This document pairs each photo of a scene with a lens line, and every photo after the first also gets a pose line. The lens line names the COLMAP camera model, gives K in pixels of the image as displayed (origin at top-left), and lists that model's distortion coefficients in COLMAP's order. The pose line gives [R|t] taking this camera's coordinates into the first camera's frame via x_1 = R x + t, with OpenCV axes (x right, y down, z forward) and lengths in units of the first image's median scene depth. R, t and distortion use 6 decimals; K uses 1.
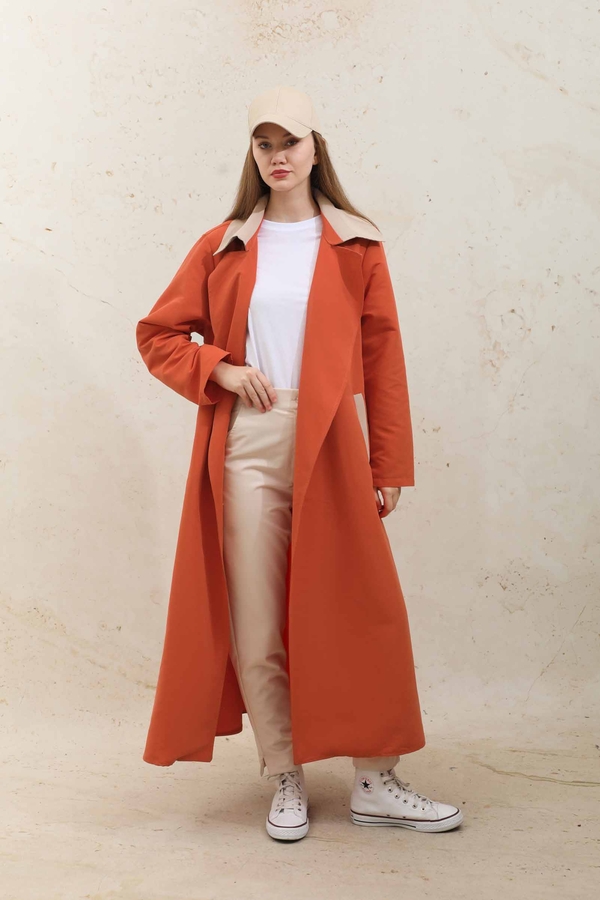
lens RADIAL K [[1802.8, 0, 275.2], [0, 1802.8, 396.2], [0, 0, 1]] dist [0.332246, 0.002637]
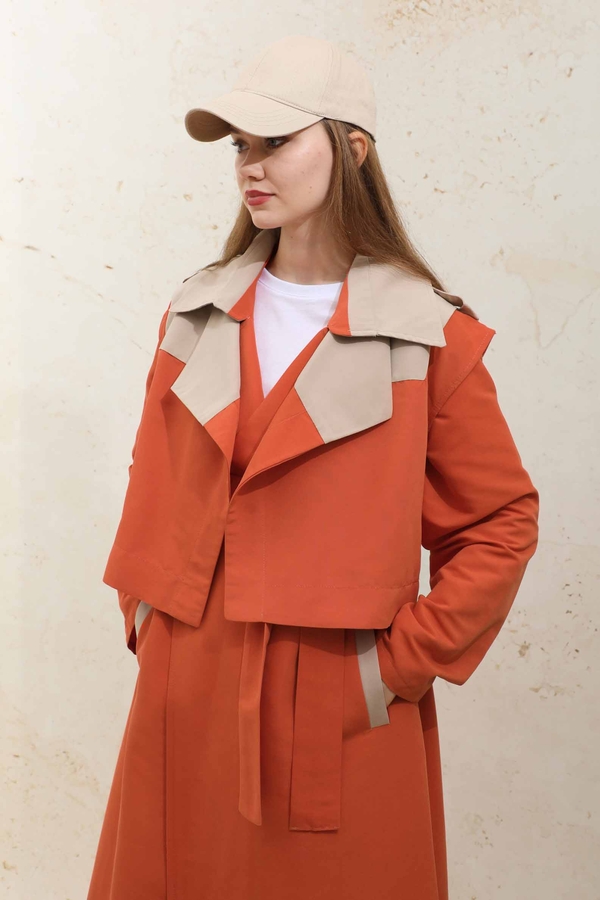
lens RADIAL K [[1066.4, 0, 339.9], [0, 1066.4, 331.1], [0, 0, 1]] dist [0.109689, -0.053776]
pose [[0.938404, 0.067704, -0.338841, 0.123539], [-0.071013, 0.997472, 0.002636, -0.072102], [0.338163, 0.021588, 0.940840, 0.598431]]
